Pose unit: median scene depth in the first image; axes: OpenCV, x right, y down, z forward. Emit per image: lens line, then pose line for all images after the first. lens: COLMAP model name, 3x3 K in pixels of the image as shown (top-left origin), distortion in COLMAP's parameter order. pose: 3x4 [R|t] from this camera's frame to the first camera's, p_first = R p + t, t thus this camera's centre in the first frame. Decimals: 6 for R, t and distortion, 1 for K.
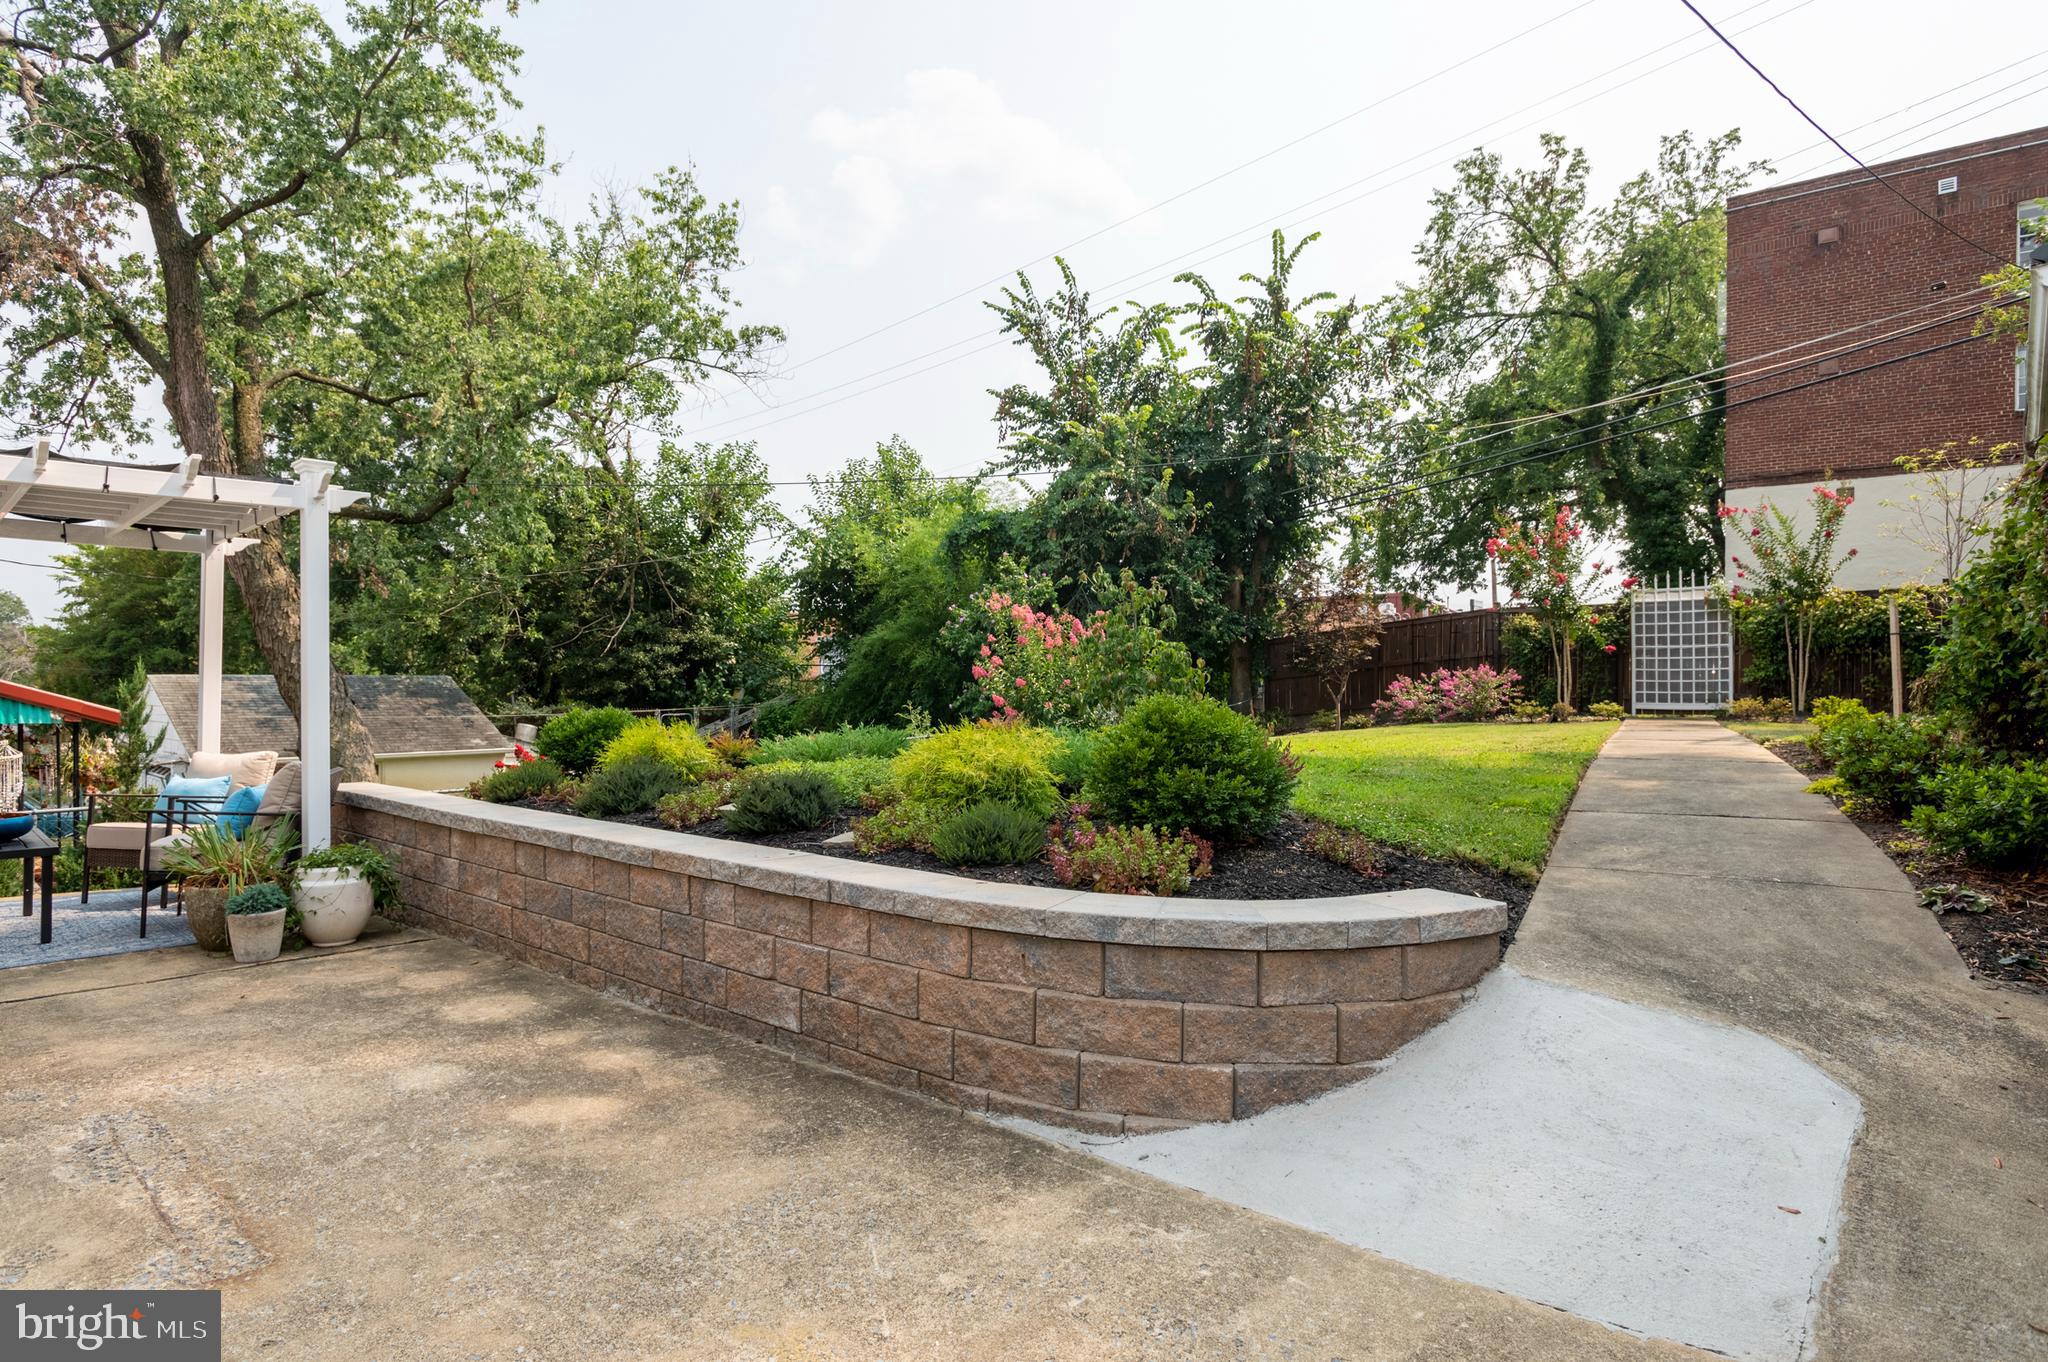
lens RADIAL K [[1187.2, 0, 1020.7], [0, 1187.2, 691.1], [0, 0, 1]] dist [0.001510, 0.002296]
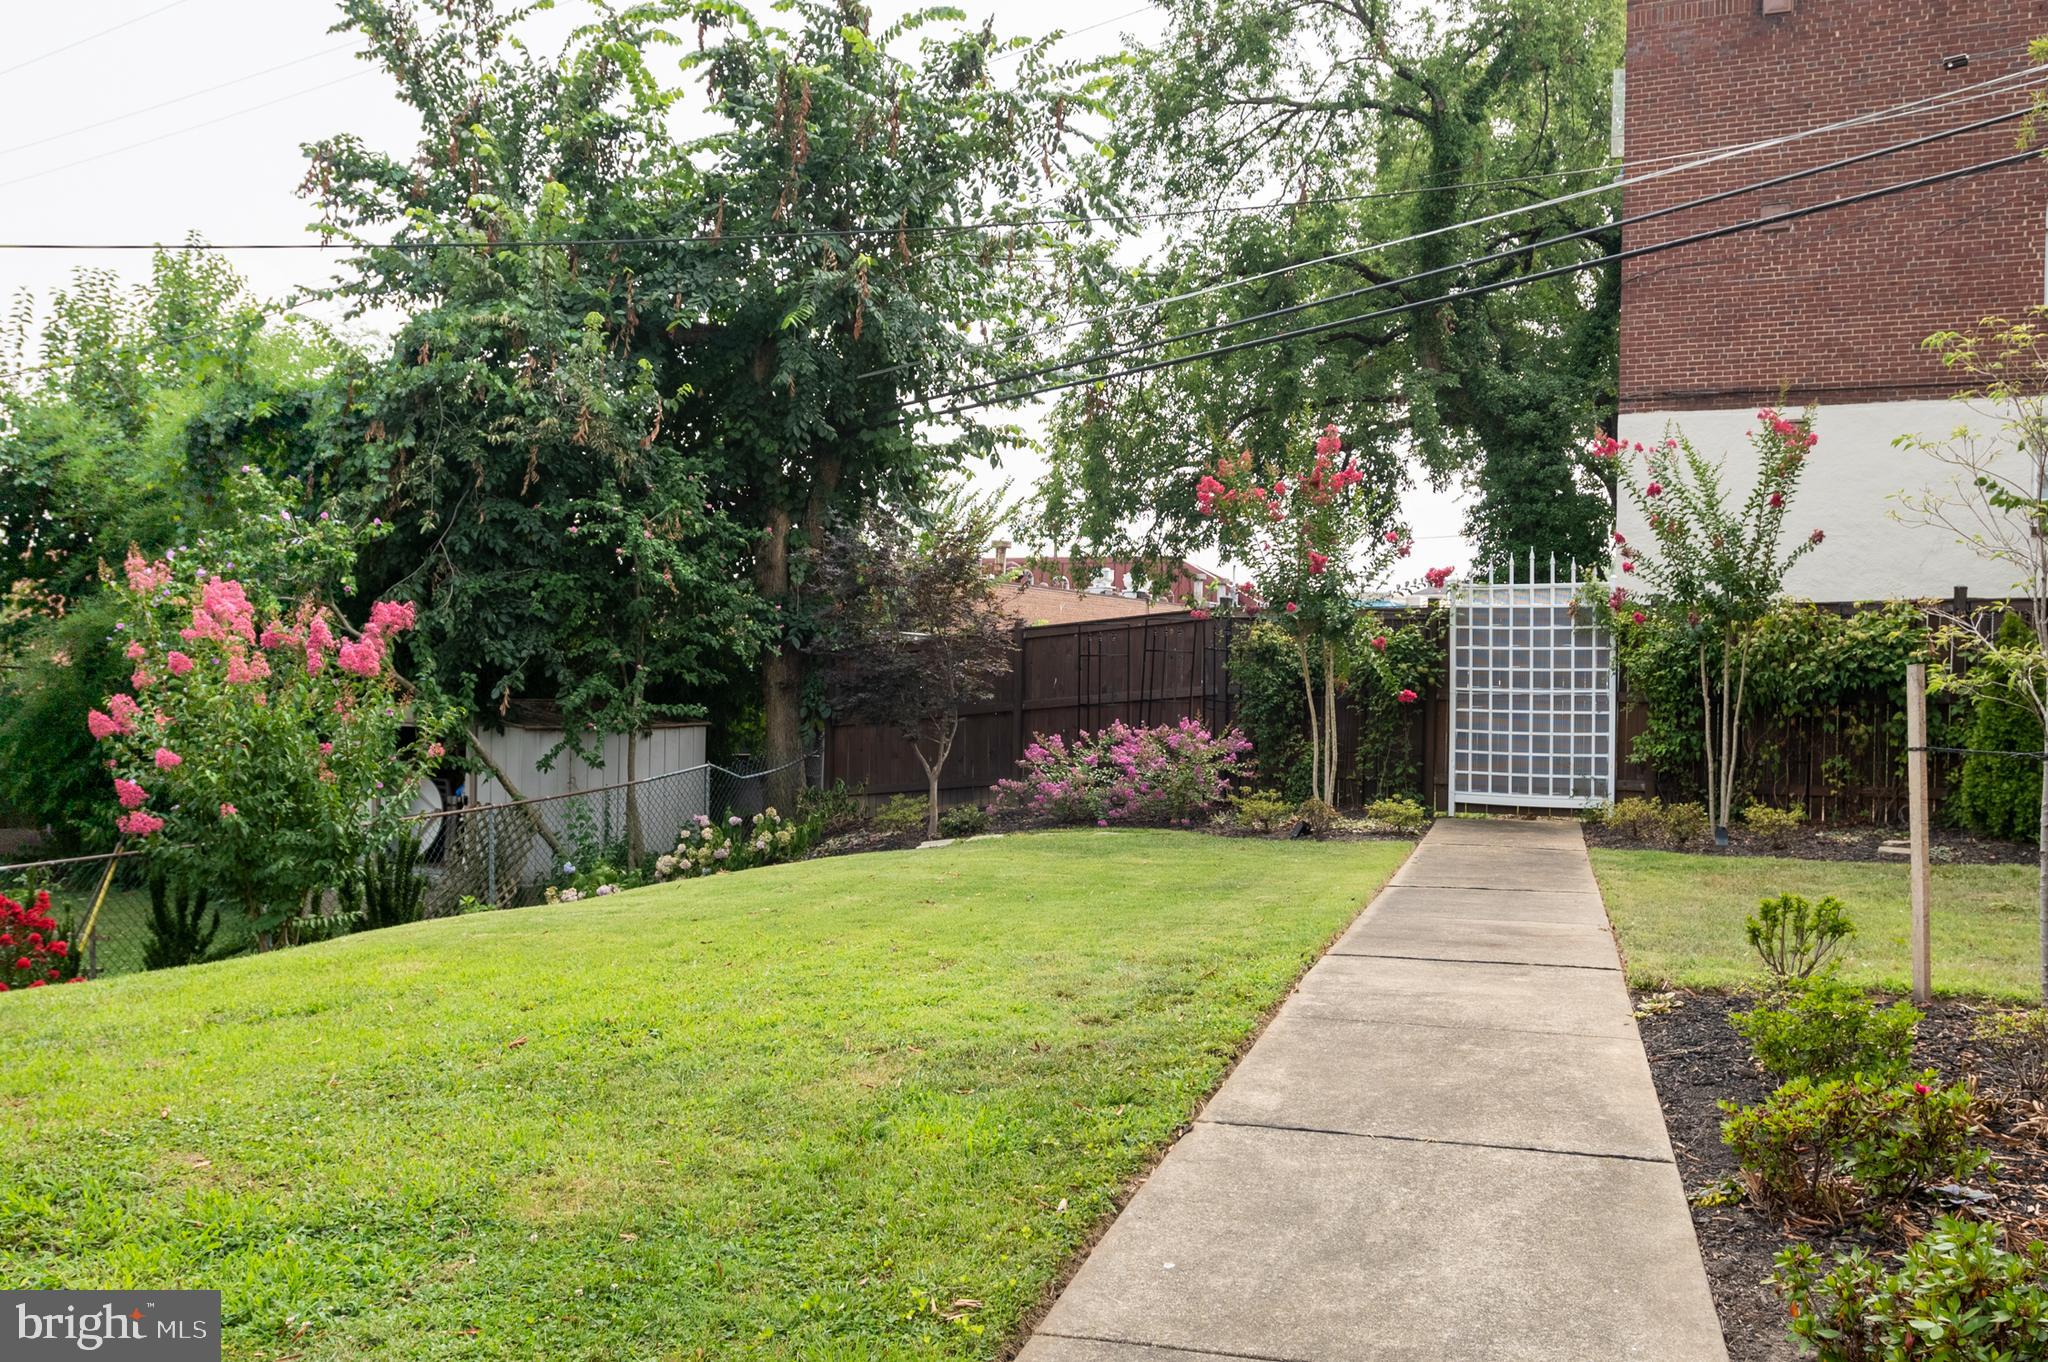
lens RADIAL K [[1823.5, 0, 1024.0], [0, 1823.5, 681.0], [0, 0, 1]] dist [-0.003101, 0.003026]
pose [[0.977422, 0.018923, 0.210449, 0.127296], [-0.018231, 0.999820, -0.005225, -0.028550], [-0.210510, 0.001270, 0.977591, 0.192605]]
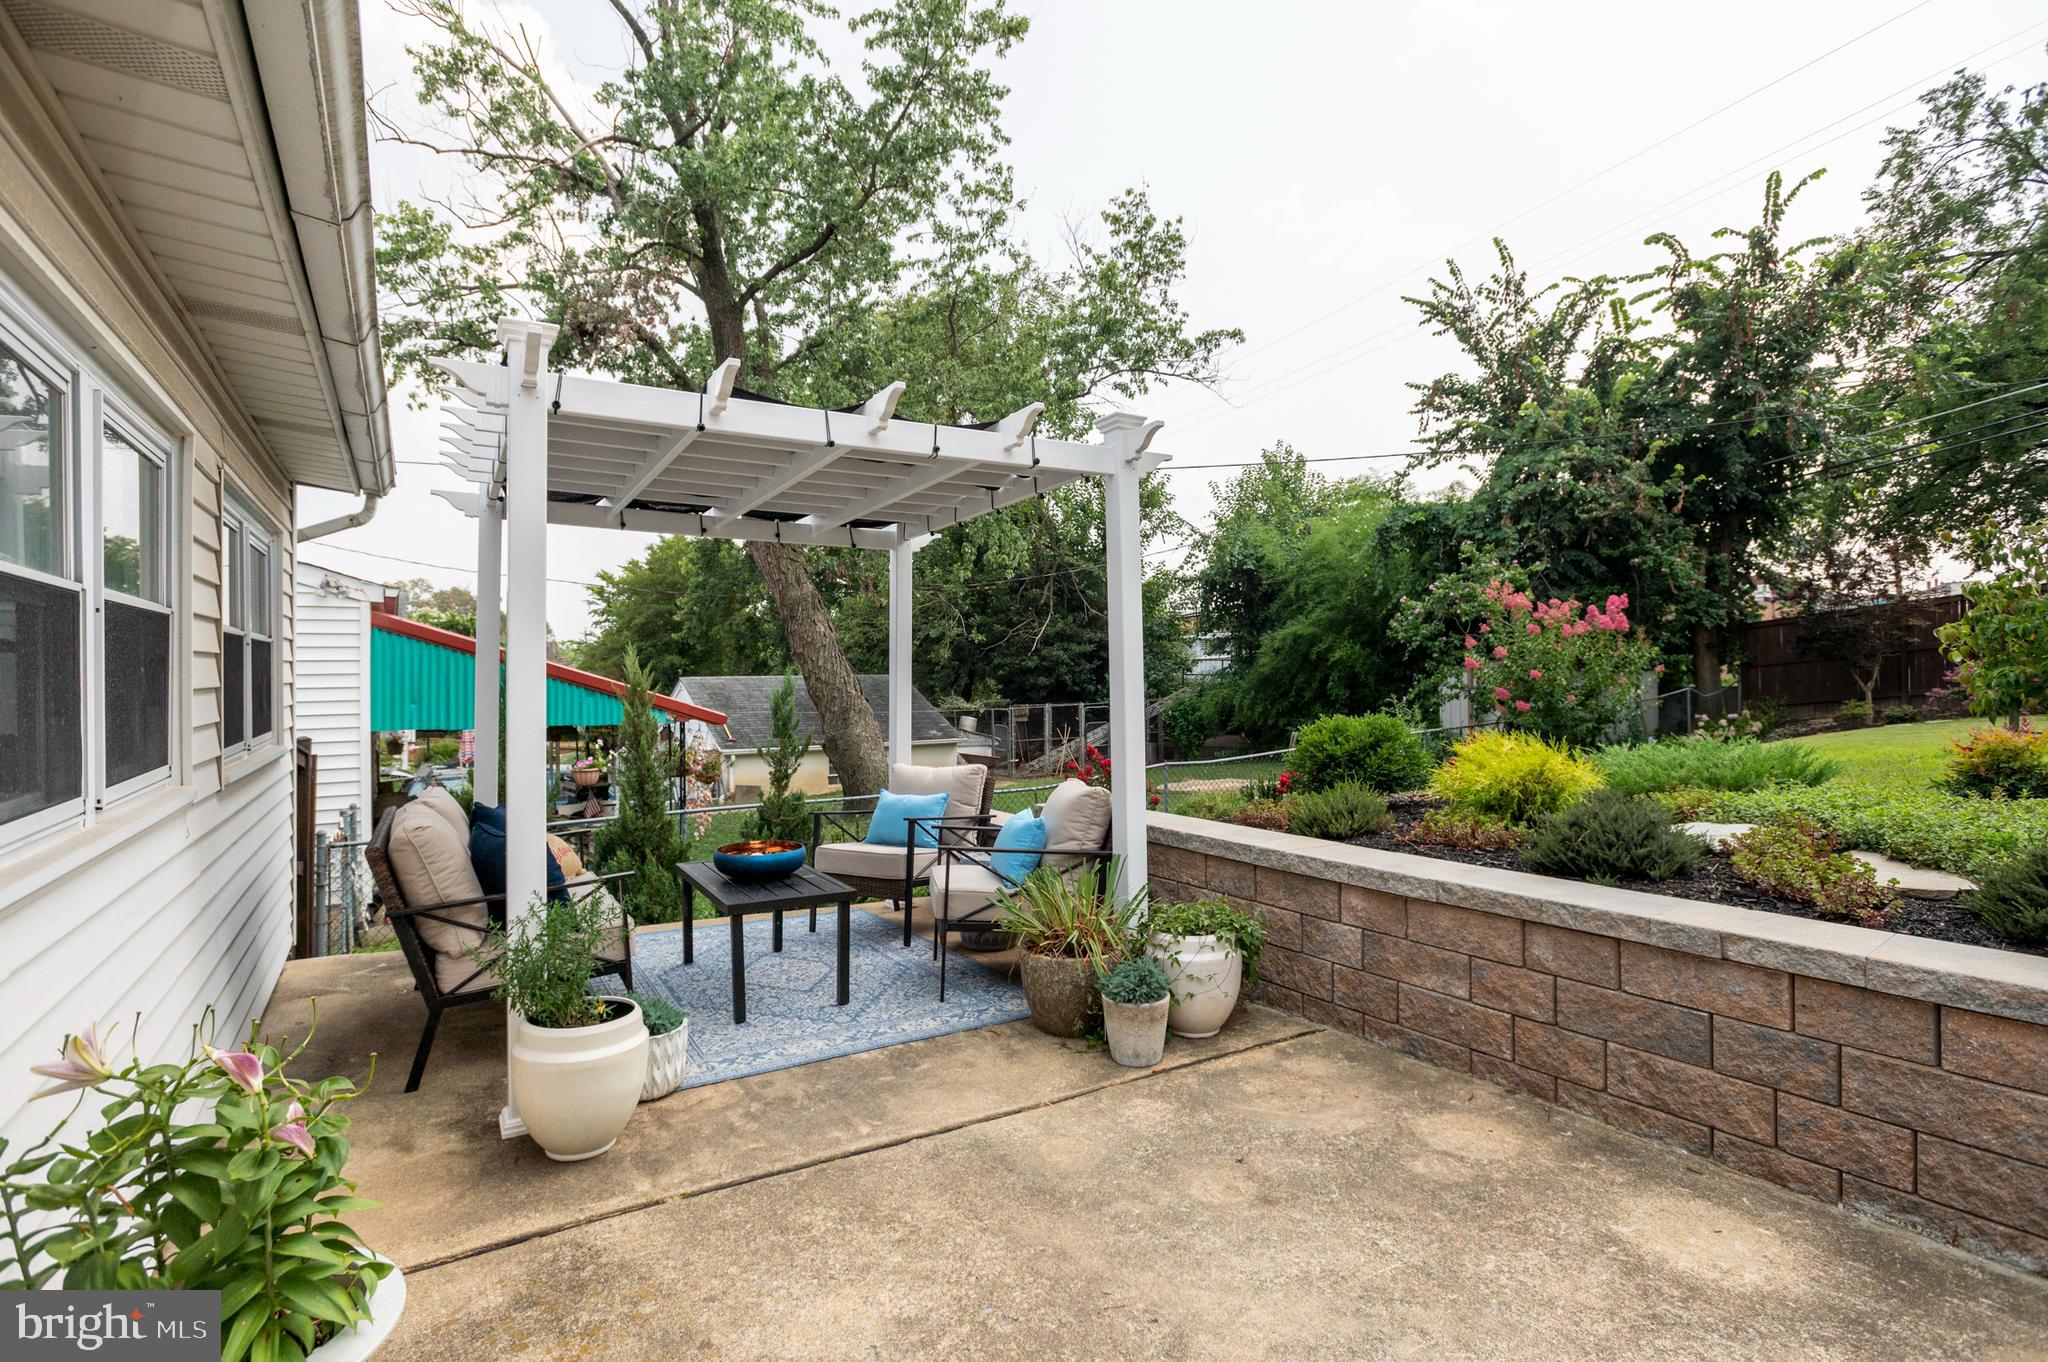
lens RADIAL K [[1022.0, 0, 1027.6], [0, 1022.0, 673.8], [0, 0, 1]] dist [0.013868, 0.001183]
pose [[0.965773, -0.013456, -0.259039, -0.129720], [0.011533, 0.999894, -0.008942, -0.004147], [0.259131, 0.005648, 0.965826, 0.087942]]
